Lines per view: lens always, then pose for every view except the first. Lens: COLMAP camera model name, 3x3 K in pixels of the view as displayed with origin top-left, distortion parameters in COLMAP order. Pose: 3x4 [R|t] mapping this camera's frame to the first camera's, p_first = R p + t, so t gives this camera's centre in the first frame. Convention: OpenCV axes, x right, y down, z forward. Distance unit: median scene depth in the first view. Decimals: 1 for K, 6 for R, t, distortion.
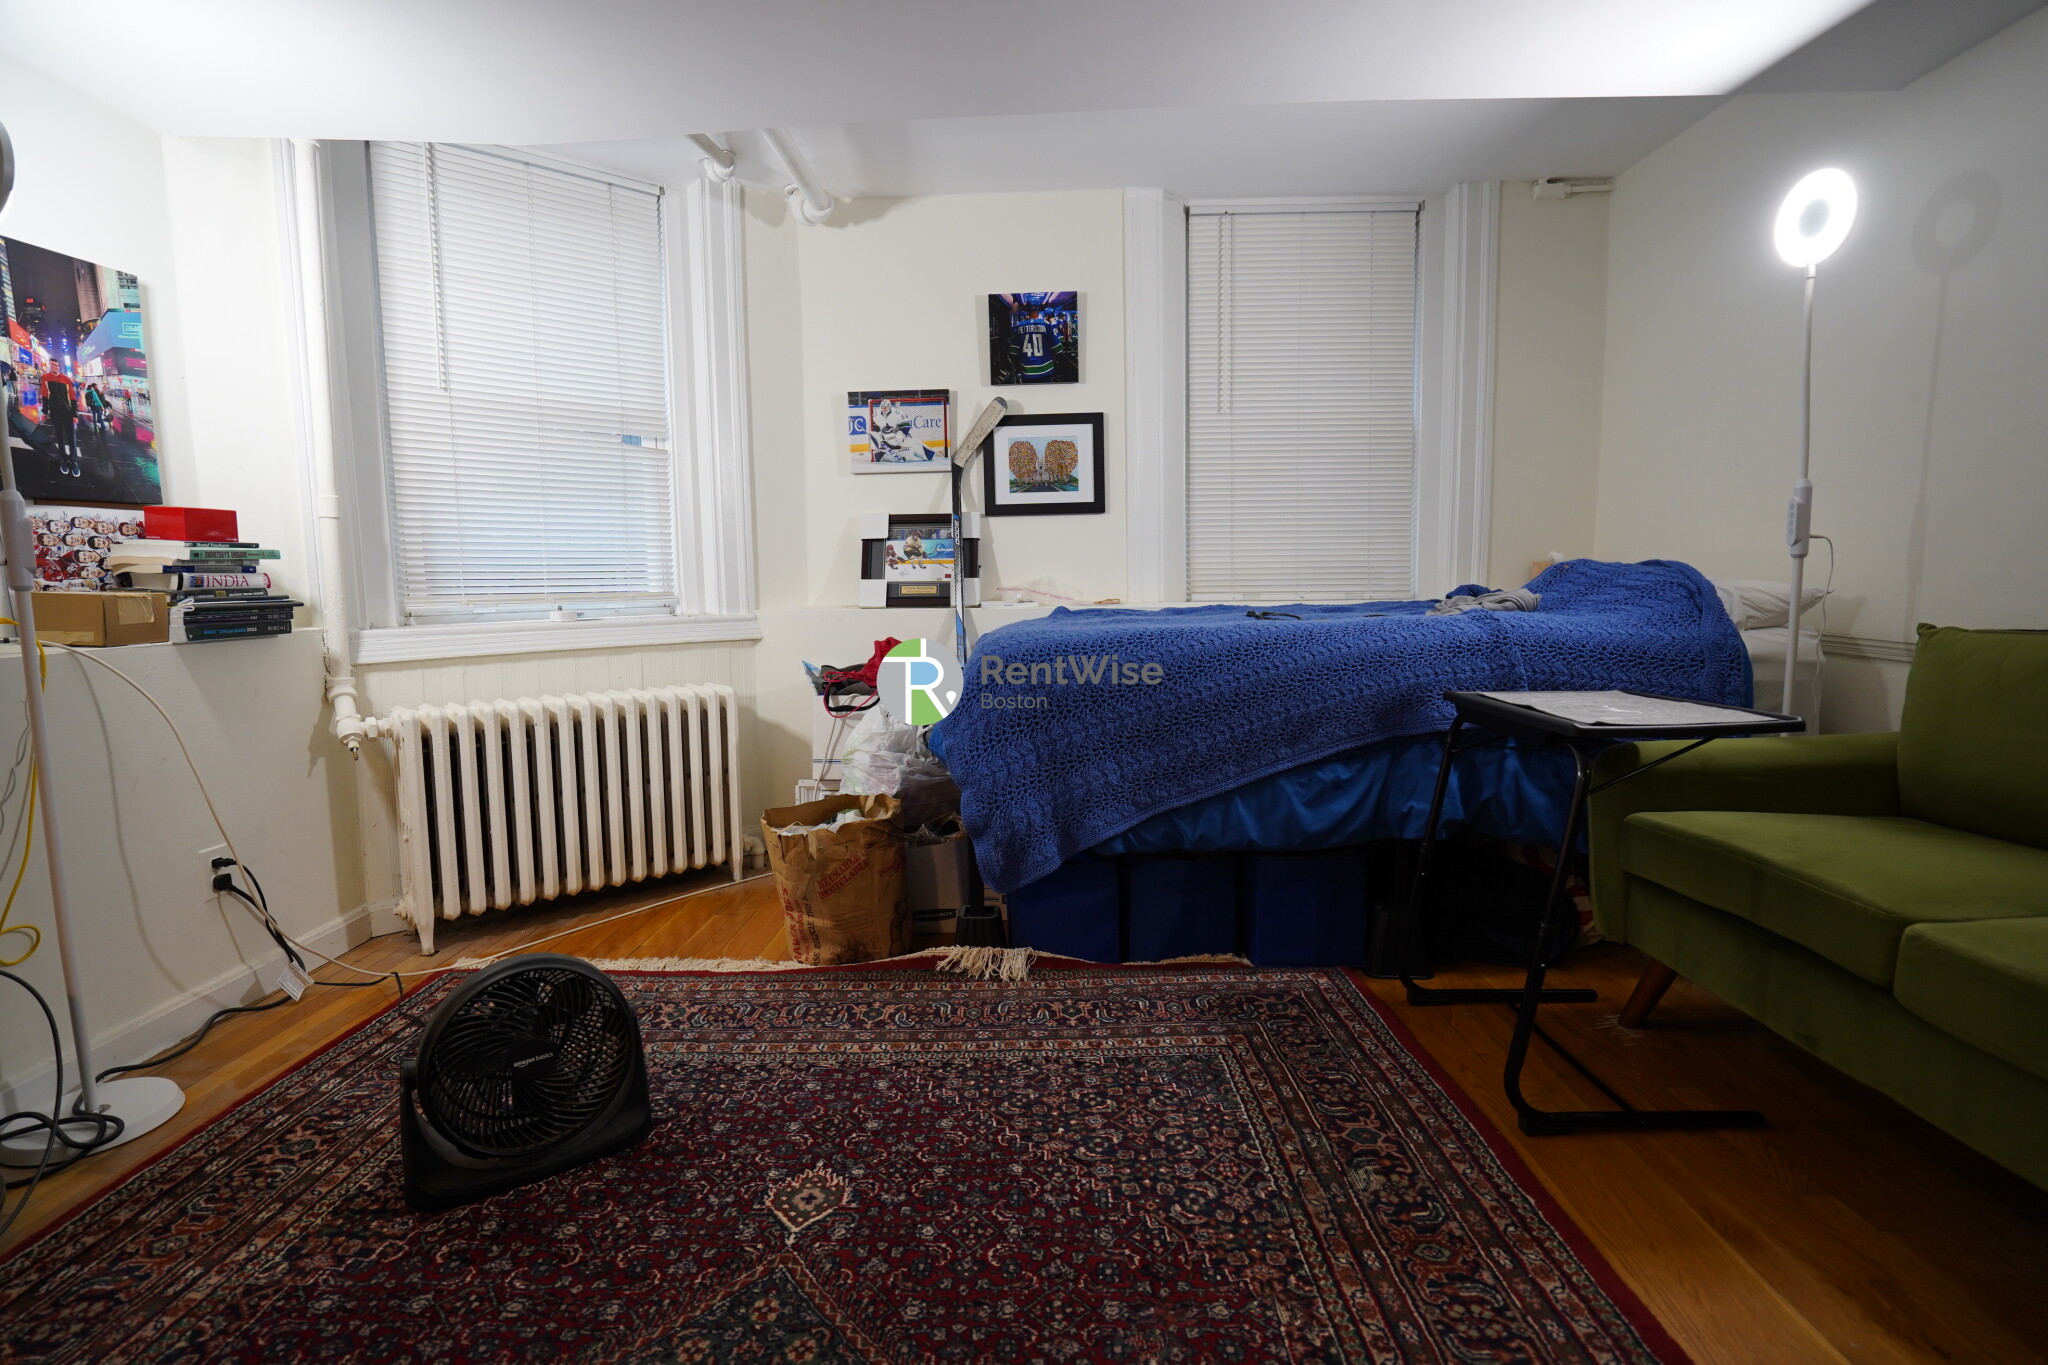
lens RADIAL K [[945.7, 0, 1021.2], [0, 945.7, 680.8], [0, 0, 1]] dist [-0.064266, 0.024200]
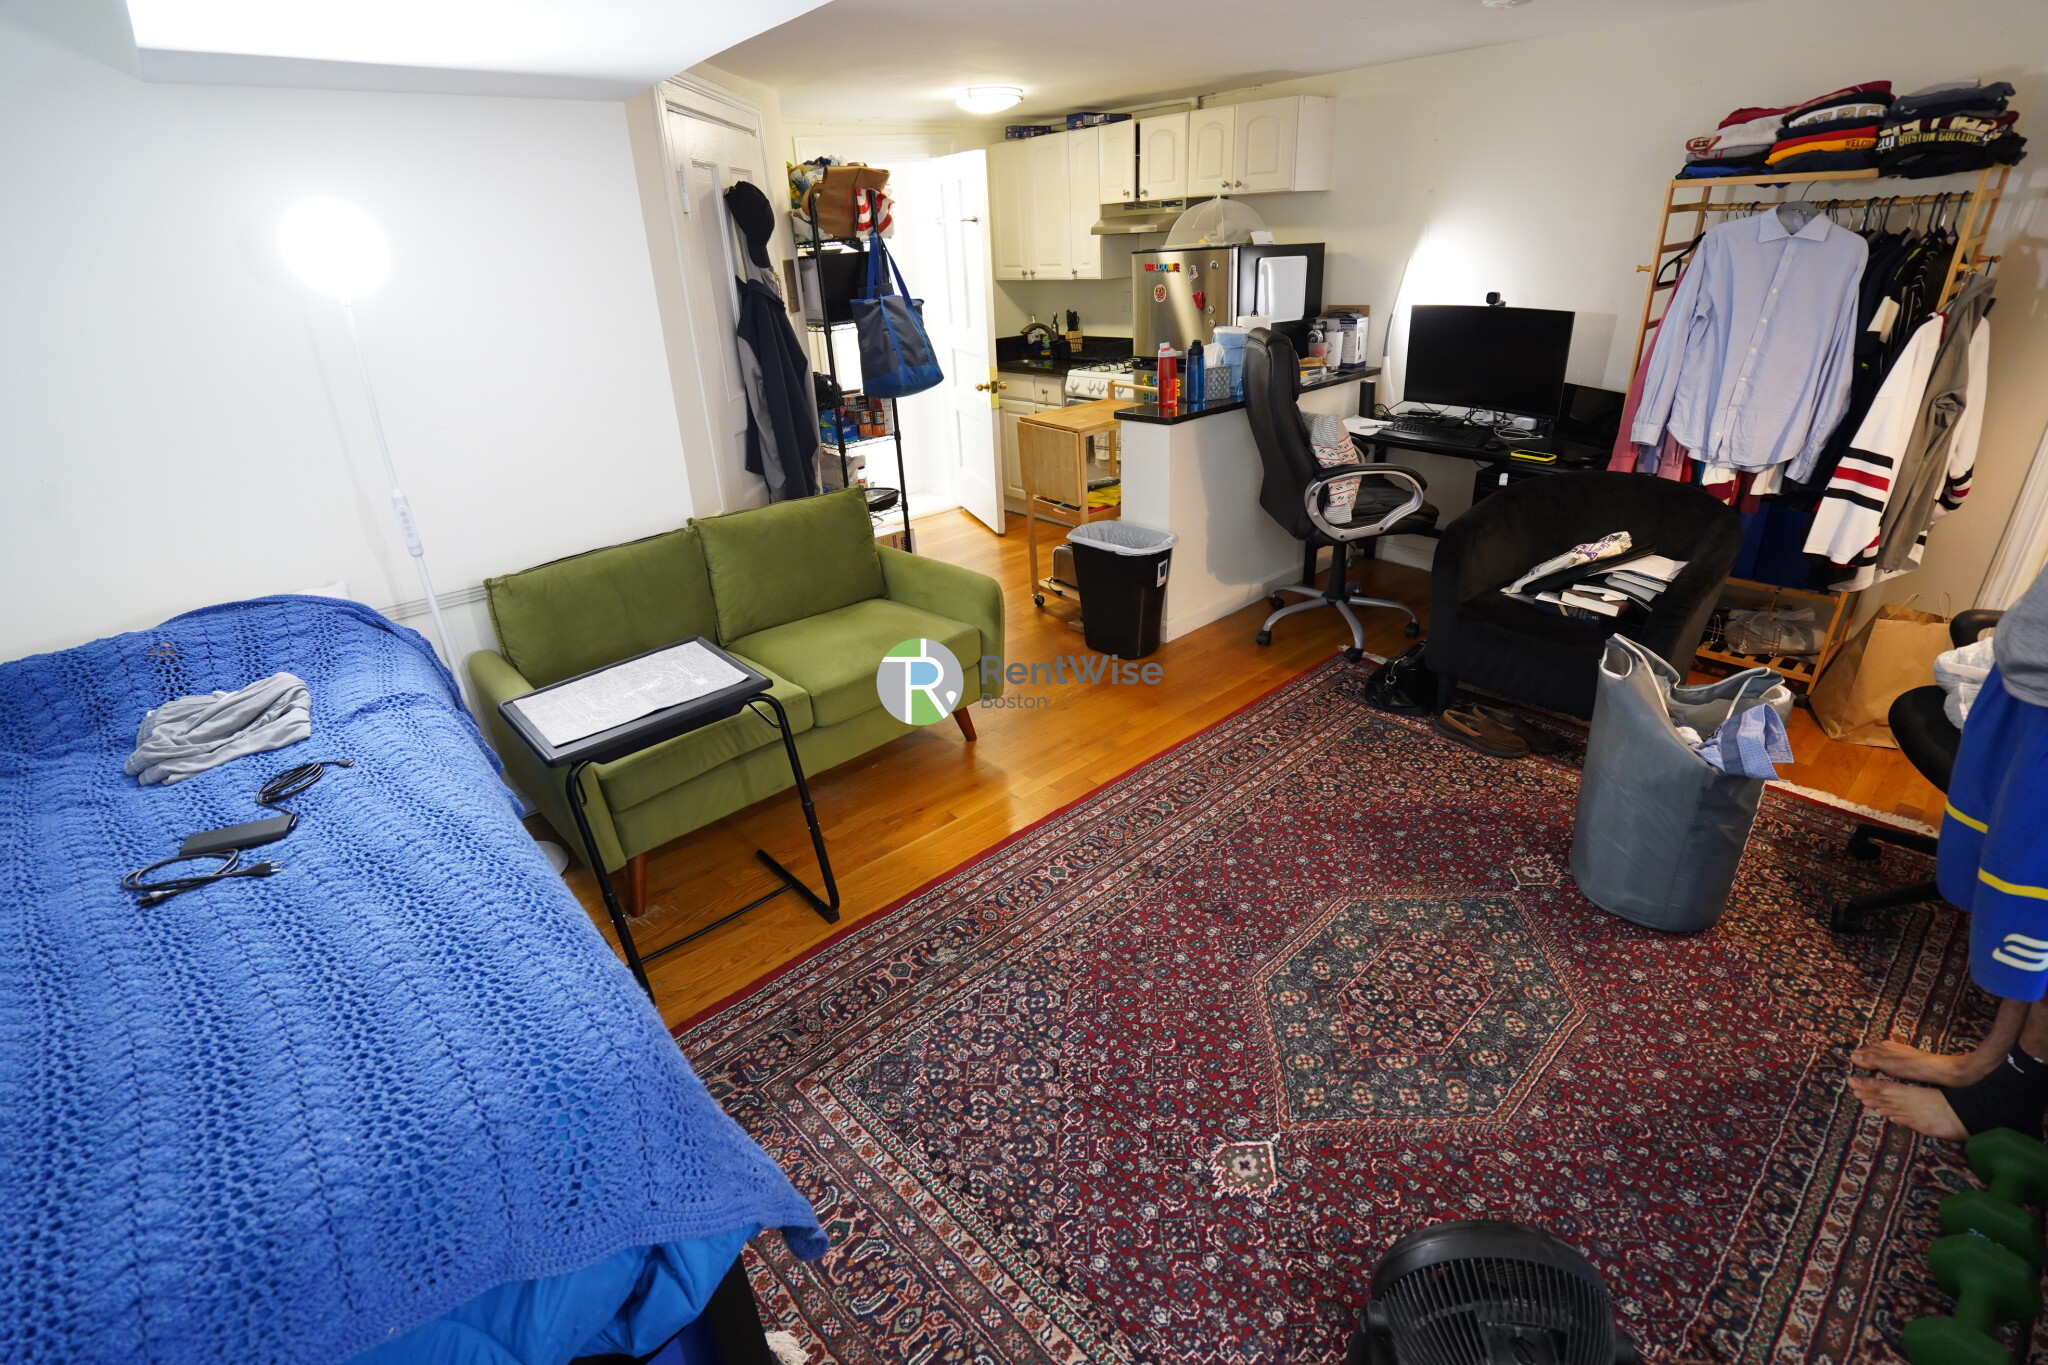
lens RADIAL K [[945.7, 0, 1021.2], [0, 945.7, 680.8], [0, 0, 1]] dist [-0.064266, 0.024200]
pose [[-0.682037, -0.270652, 0.679392, -0.453064], [0.135296, 0.866263, 0.480920, -0.415060], [-0.718694, 0.419924, -0.554205, 1.069085]]
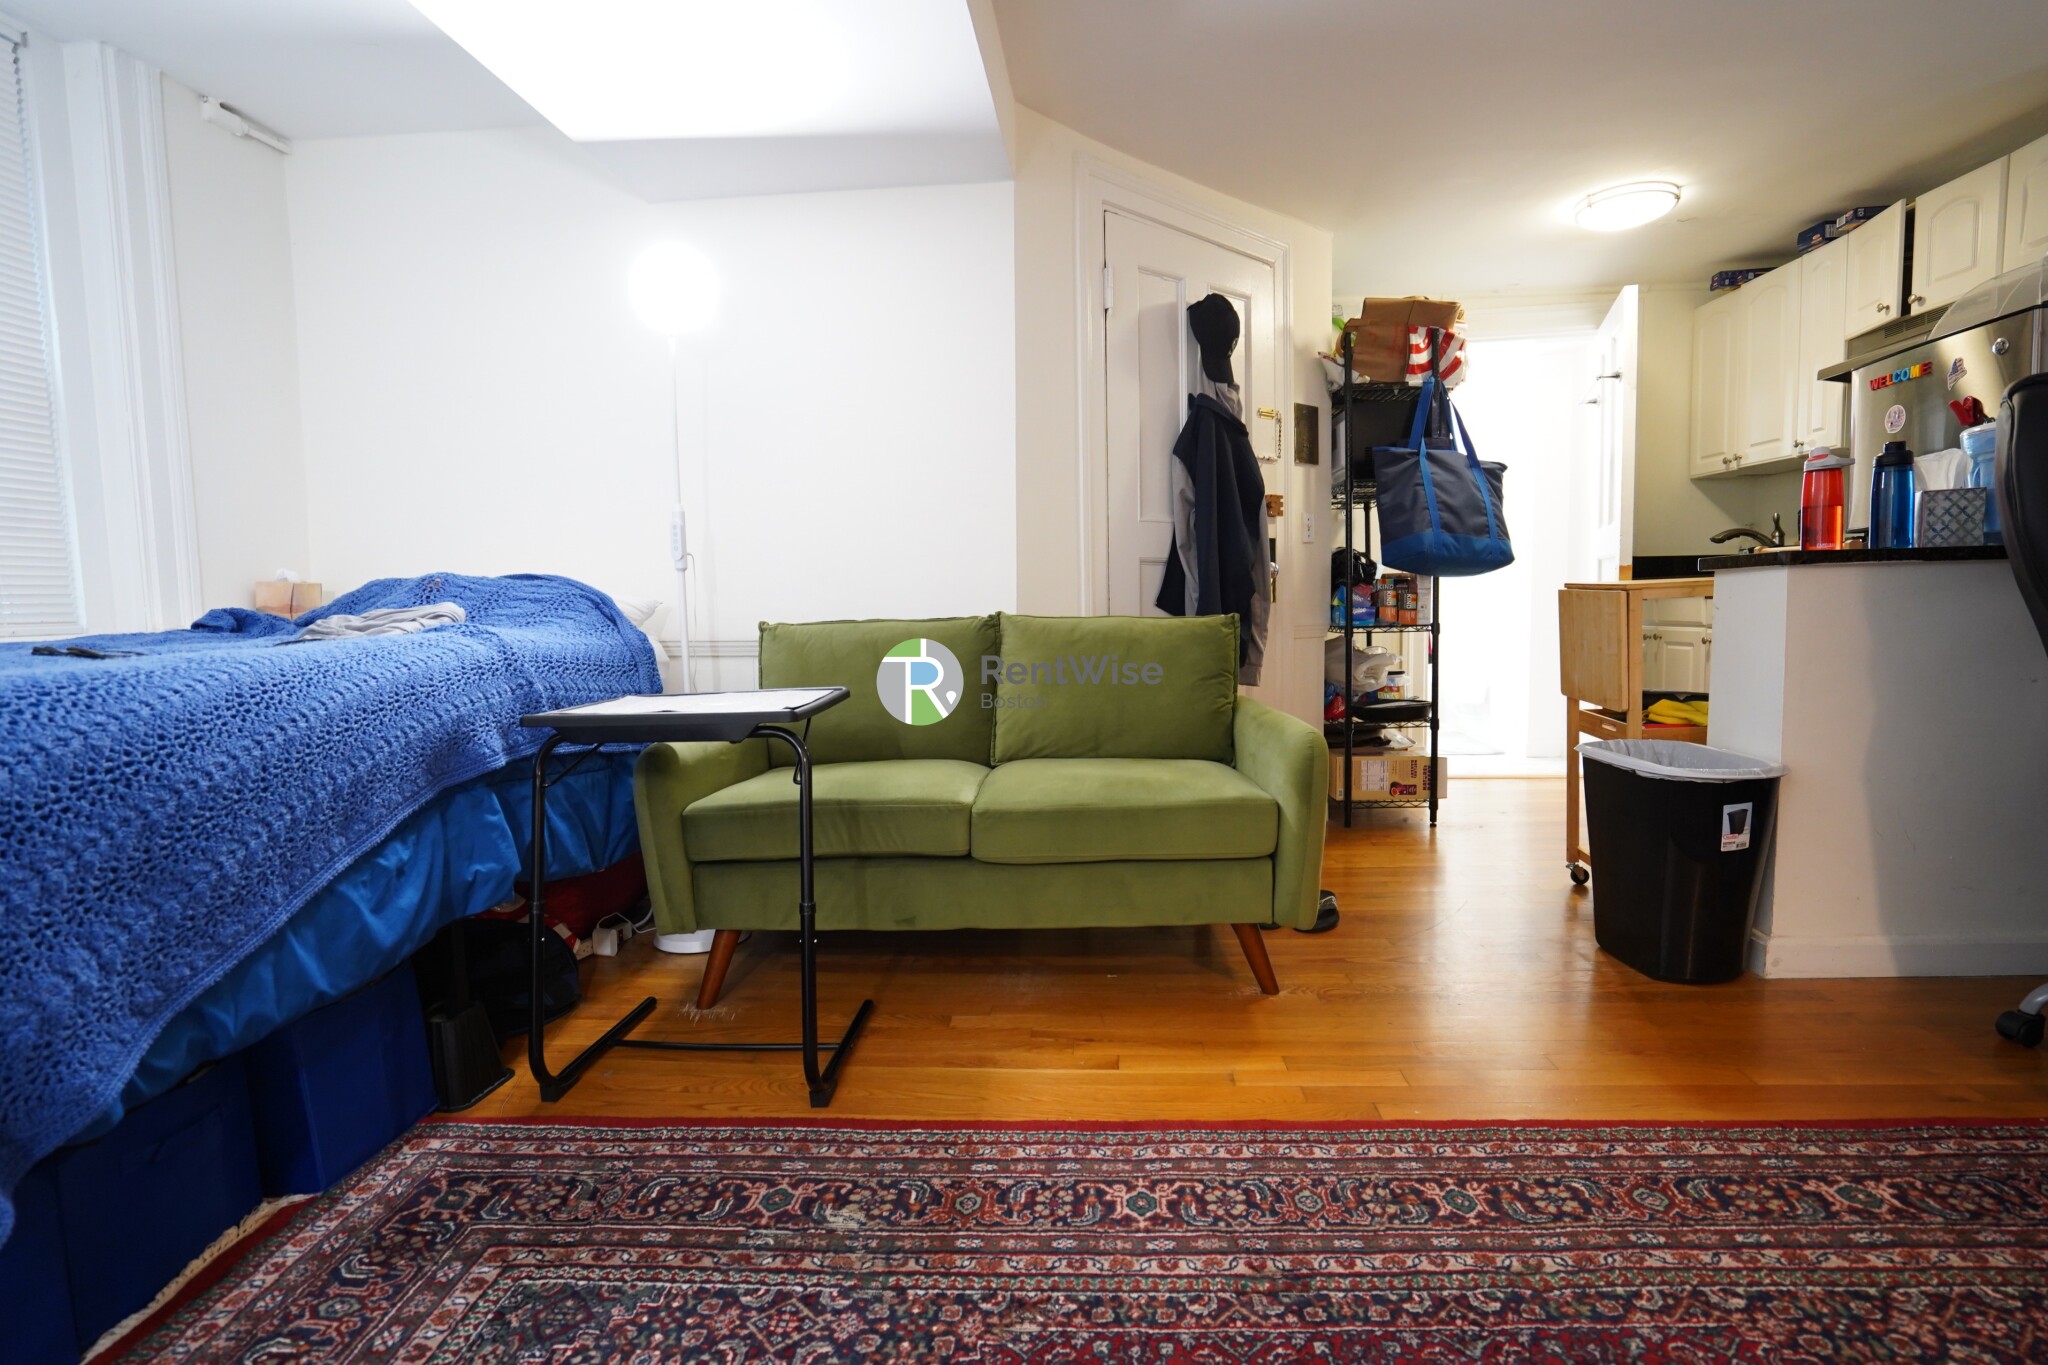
lens RADIAL K [[970.9, 0, 1023.4], [0, 970.9, 685.5], [0, 0, 1]] dist [-0.051577, 0.016974]
pose [[0.046930, -0.076074, 0.995997, -0.347636], [0.129973, 0.989084, 0.069422, -0.016655], [-0.990406, 0.126195, 0.056305, 0.471989]]
